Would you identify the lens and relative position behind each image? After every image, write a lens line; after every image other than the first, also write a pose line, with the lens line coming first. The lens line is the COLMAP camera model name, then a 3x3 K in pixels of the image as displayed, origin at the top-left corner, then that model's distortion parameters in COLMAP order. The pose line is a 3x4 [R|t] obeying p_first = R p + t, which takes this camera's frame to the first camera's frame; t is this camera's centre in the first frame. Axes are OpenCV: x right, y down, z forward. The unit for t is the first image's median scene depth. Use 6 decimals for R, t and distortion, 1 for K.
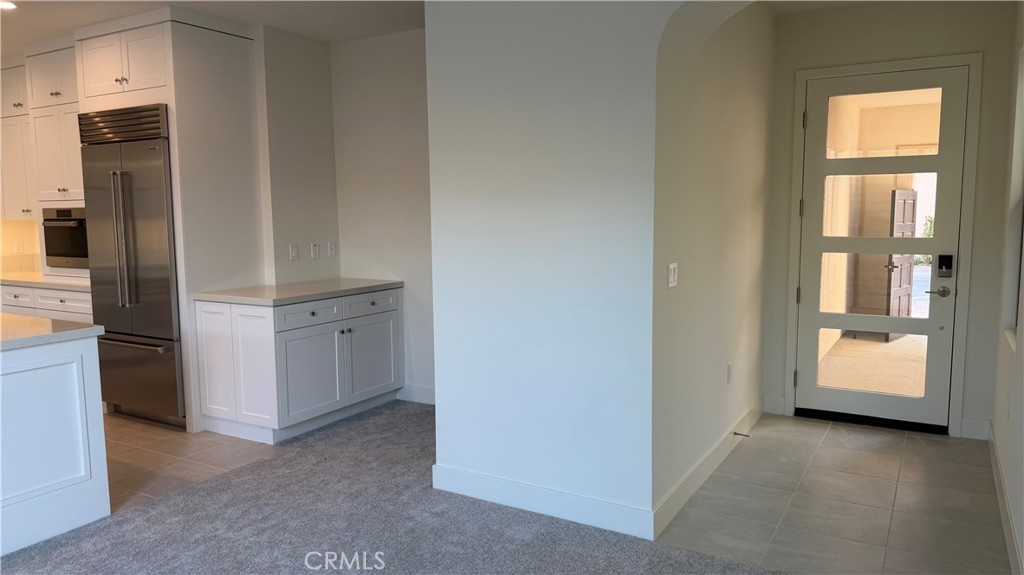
lens RADIAL K [[722.1, 0, 512.0], [0, 722.1, 287.5], [0, 0, 1]] dist [-0.004162, -0.001212]
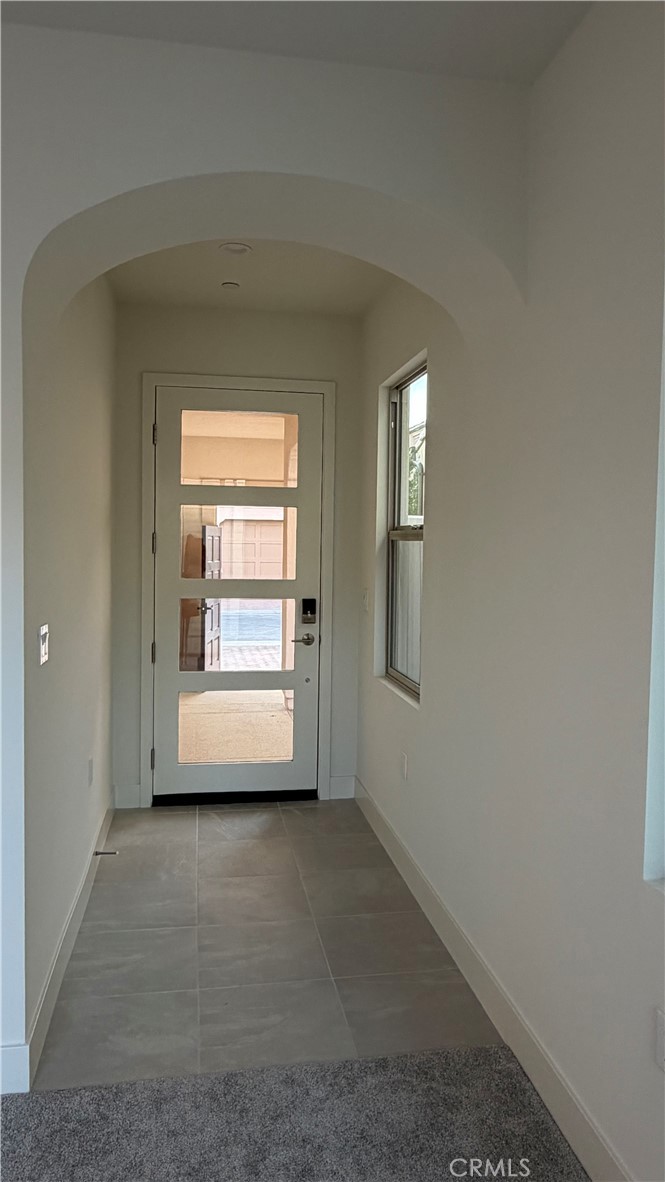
lens RADIAL K [[804.6, 0, 329.0], [0, 804.6, 579.0], [0, 0, 1]] dist [0.001430, -0.001616]
pose [[0.760078, -0.004703, 0.649815, -0.032617], [0.045343, 0.997920, -0.045814, -0.021946], [-0.648248, 0.064287, 0.758710, 0.212031]]
